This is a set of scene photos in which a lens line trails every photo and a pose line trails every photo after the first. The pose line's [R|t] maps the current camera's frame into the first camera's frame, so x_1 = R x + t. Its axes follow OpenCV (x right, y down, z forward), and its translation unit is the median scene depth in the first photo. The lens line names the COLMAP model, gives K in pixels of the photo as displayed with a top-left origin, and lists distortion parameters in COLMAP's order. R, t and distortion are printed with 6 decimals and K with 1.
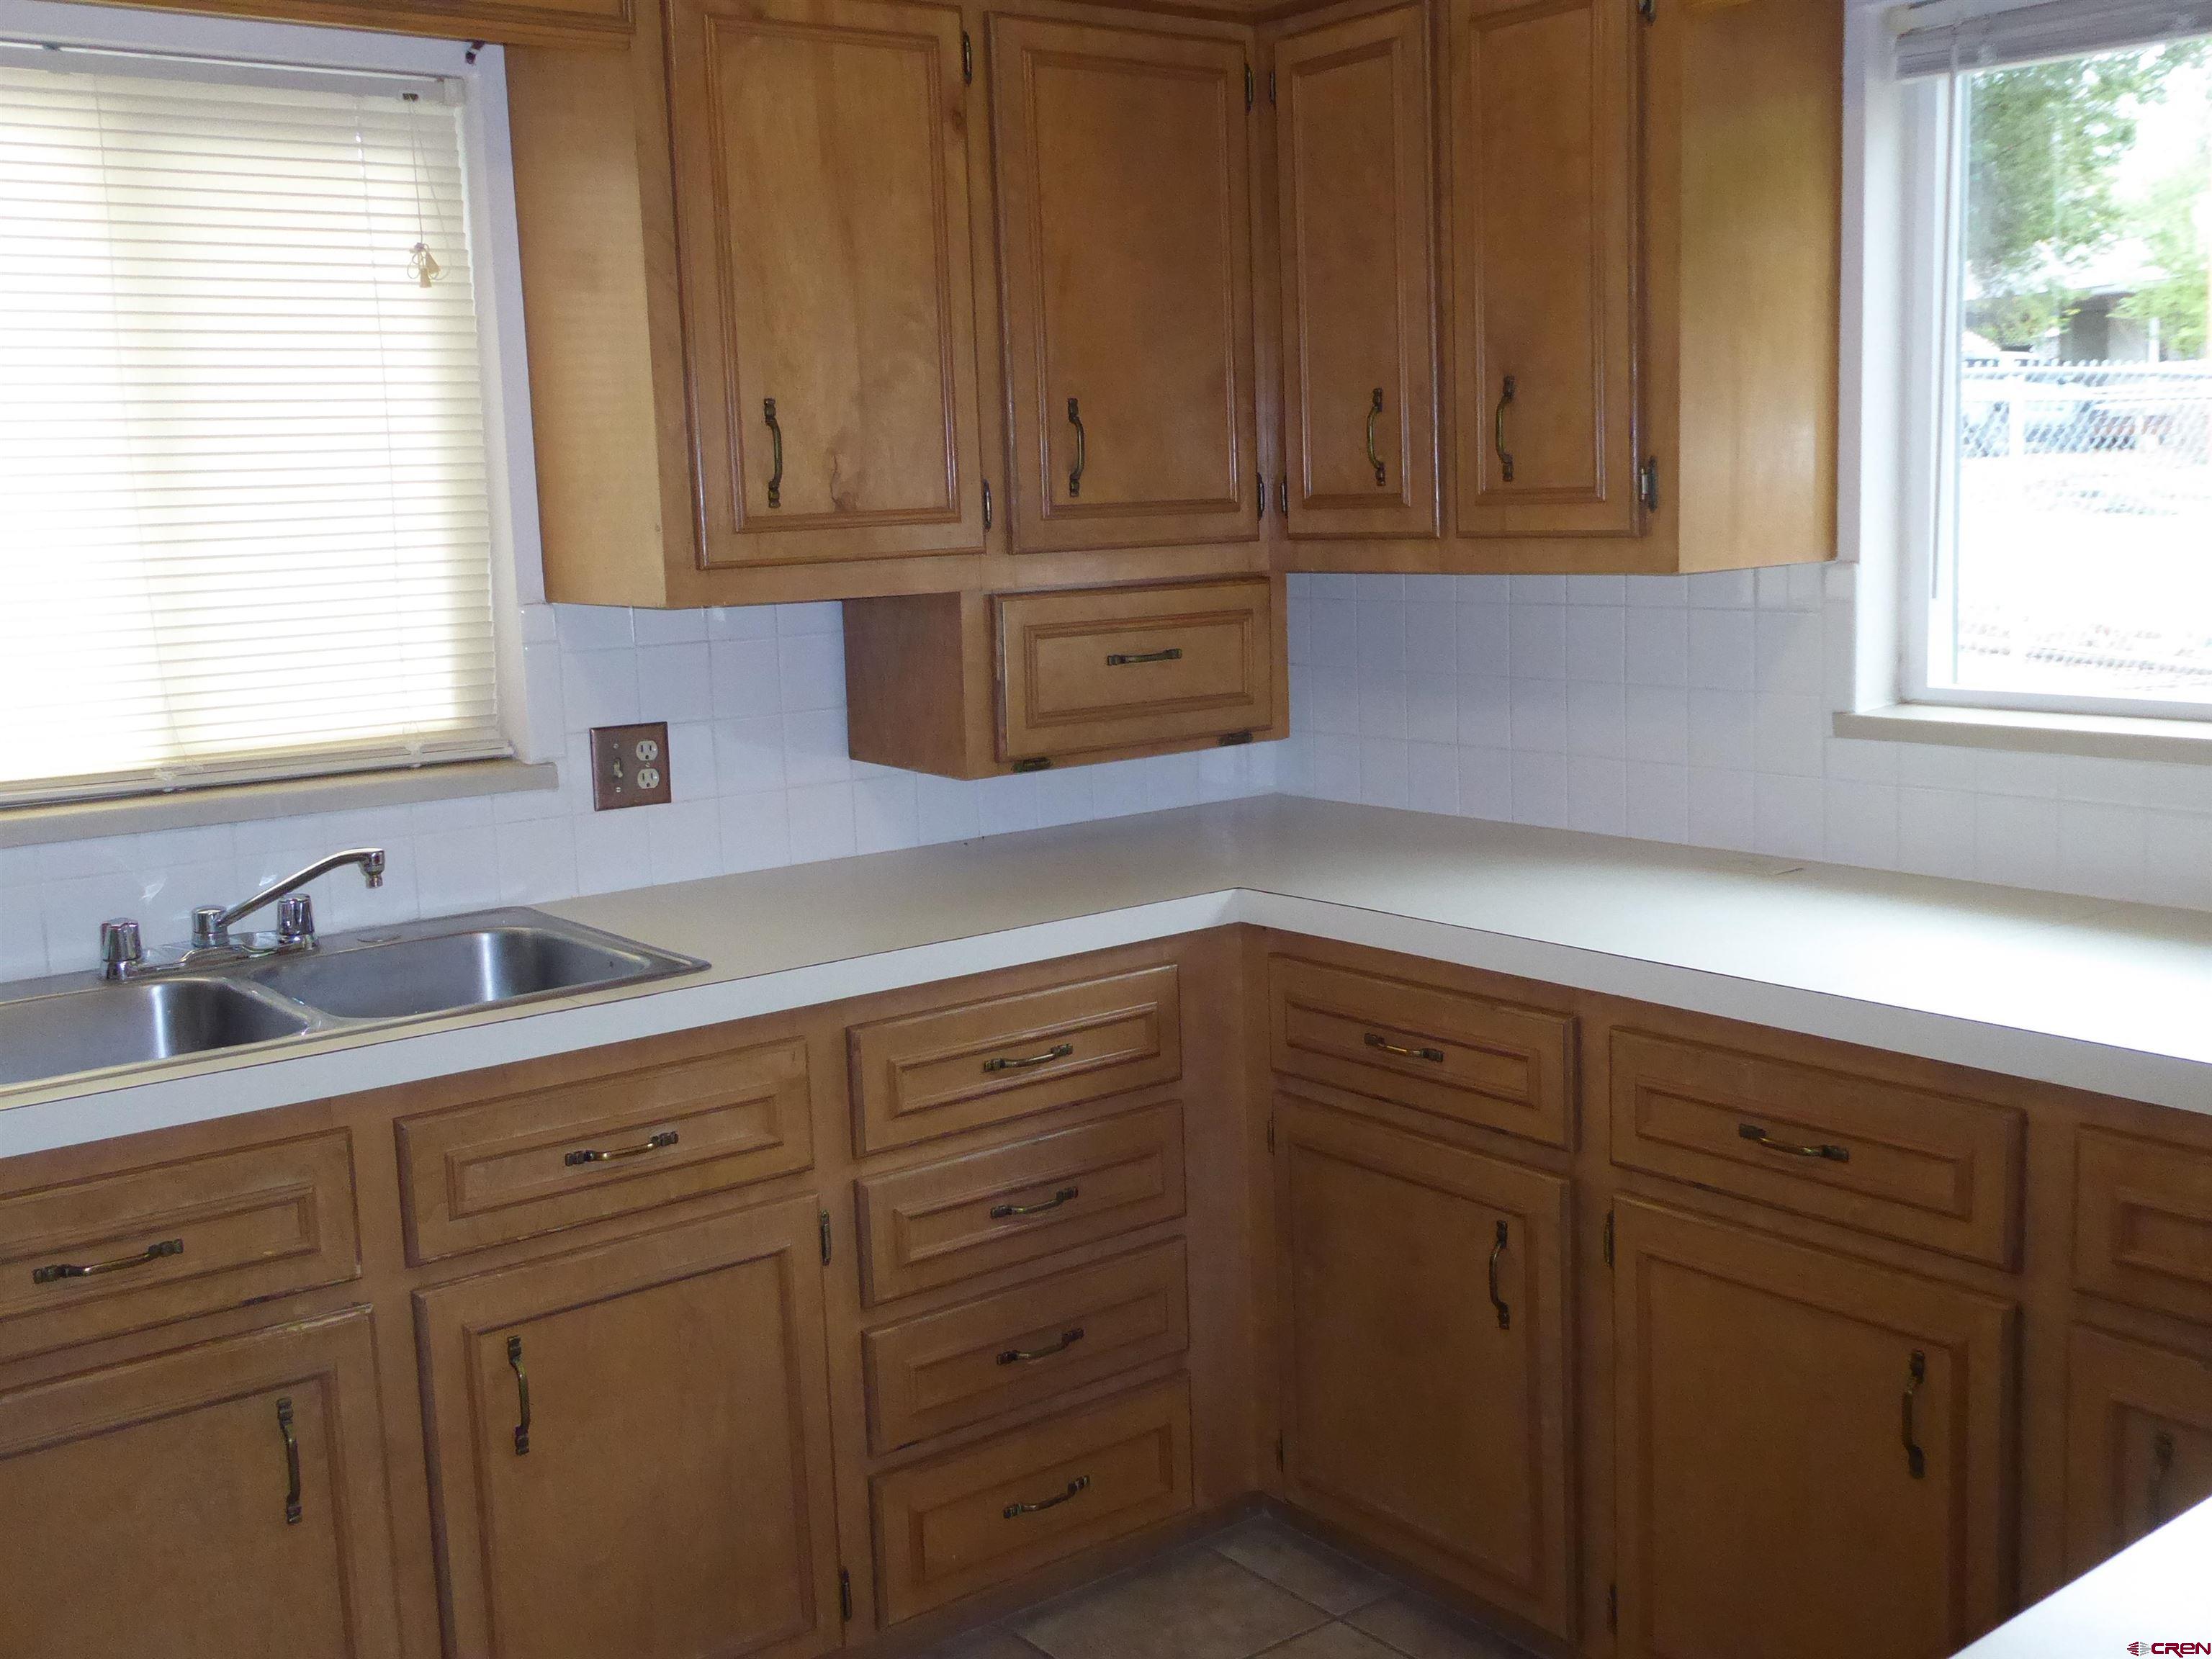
lens RADIAL K [[2300.8, 0, 1145.3], [0, 2300.8, 825.7], [0, 0, 1]] dist [0.013503, 0.000000]
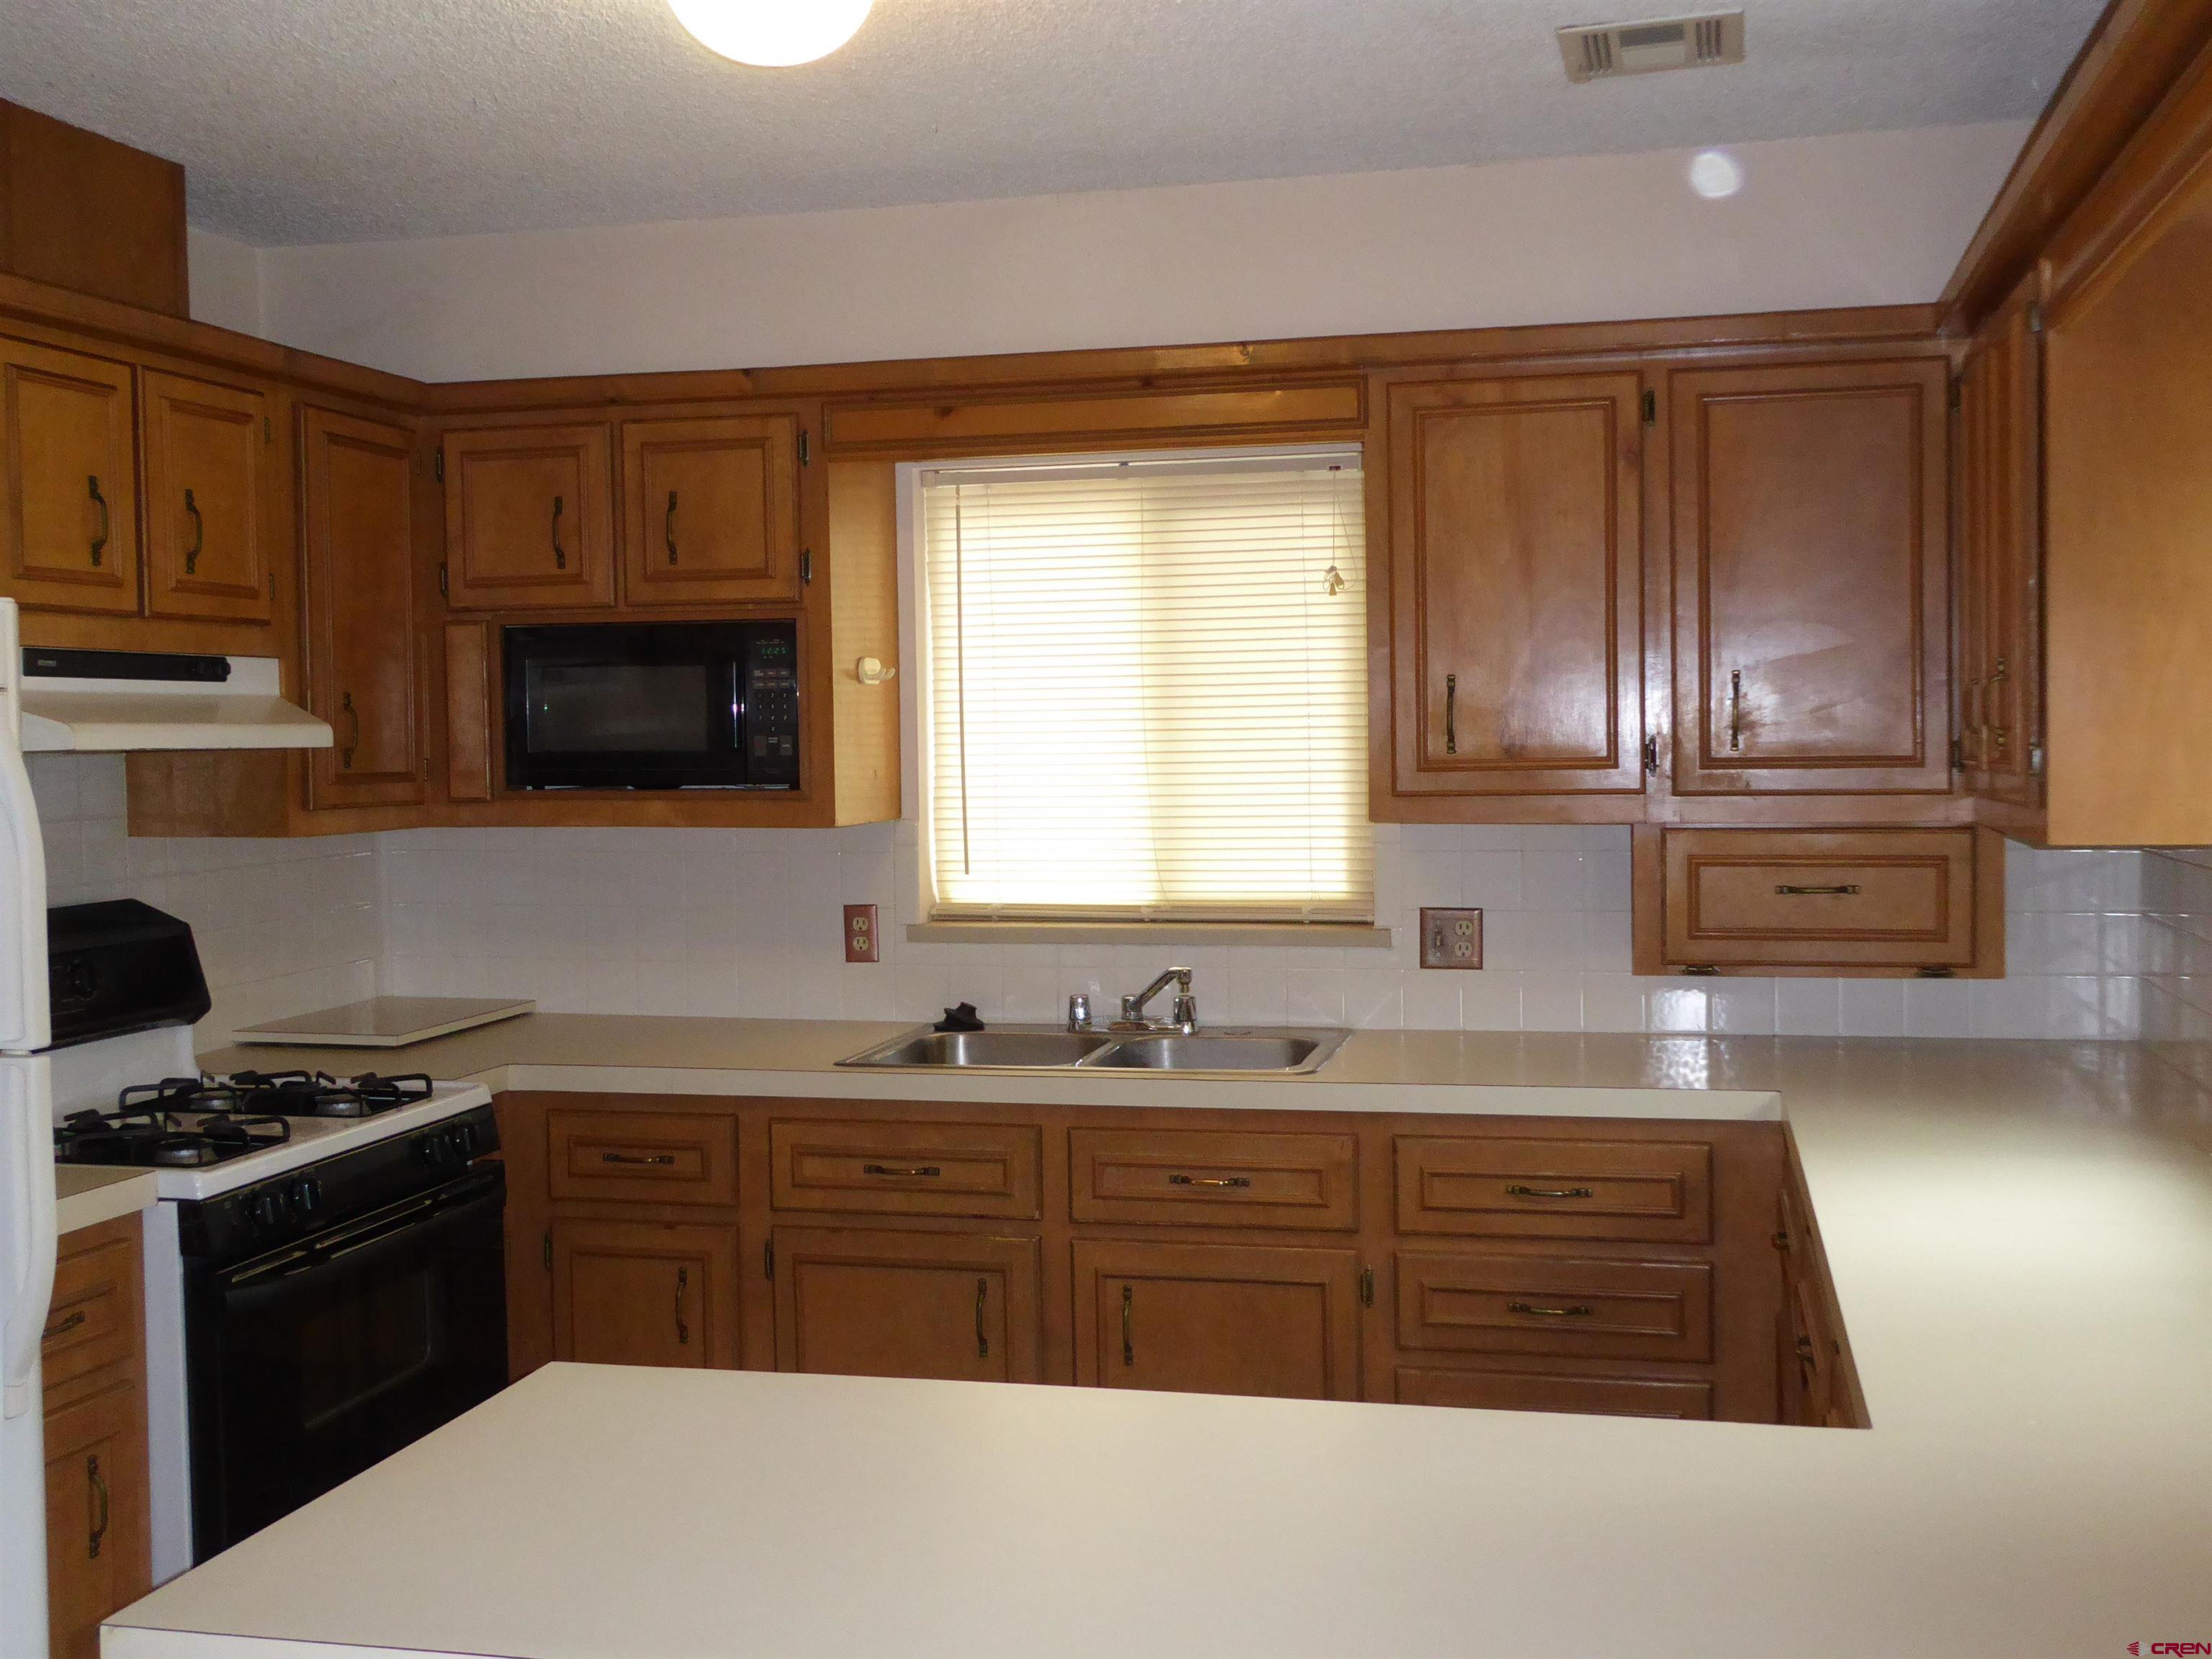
lens RADIAL K [[2300.8, 0, 1115.7], [0, 2300.8, 825.9], [0, 0, 1]] dist [0.013503, 0.000000]
pose [[0.619485, 0.057175, -0.782923, 0.768975], [-0.125050, 0.991796, -0.026518, -0.034157], [0.774984, 0.114332, 0.621553, 0.006409]]
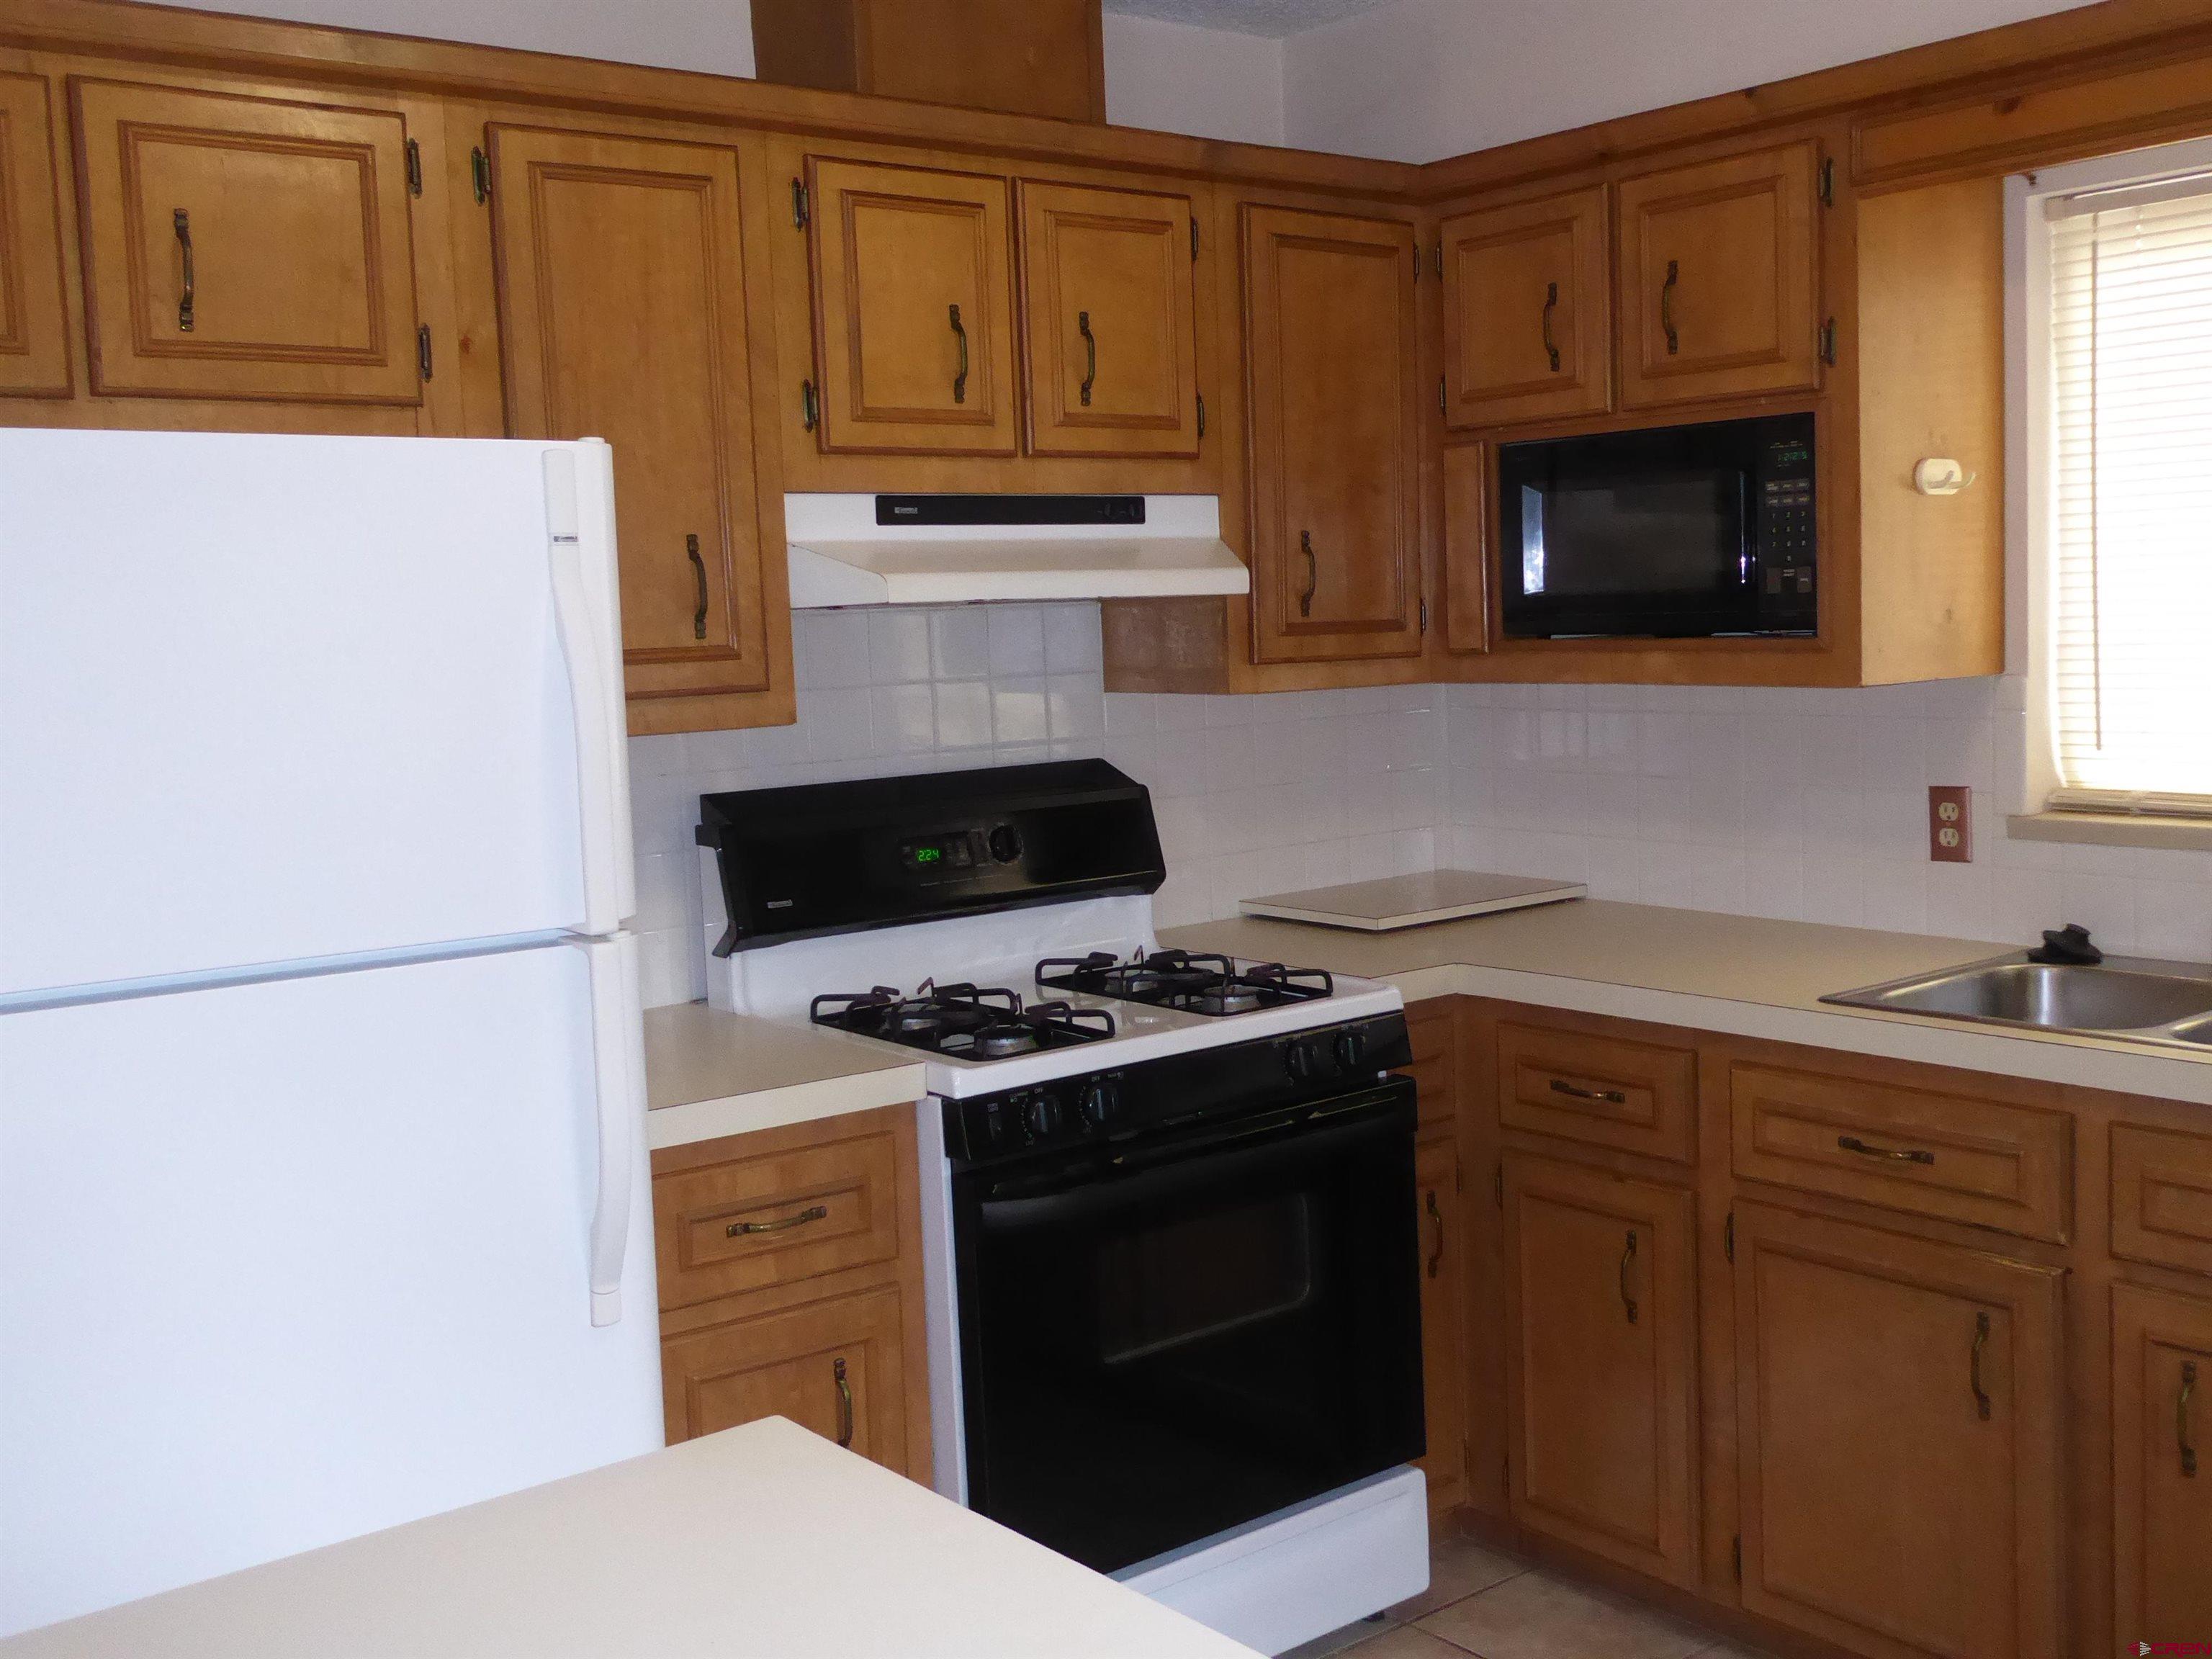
lens RADIAL K [[2300.8, 0, 1121.2], [0, 2300.8, 816.0], [0, 0, 1]] dist [0.013503, 0.000000]
pose [[0.012632, 0.120522, -0.992630, 0.623236], [-0.116304, 0.986149, 0.118255, -0.077226], [0.993133, 0.113953, 0.026474, 0.393442]]
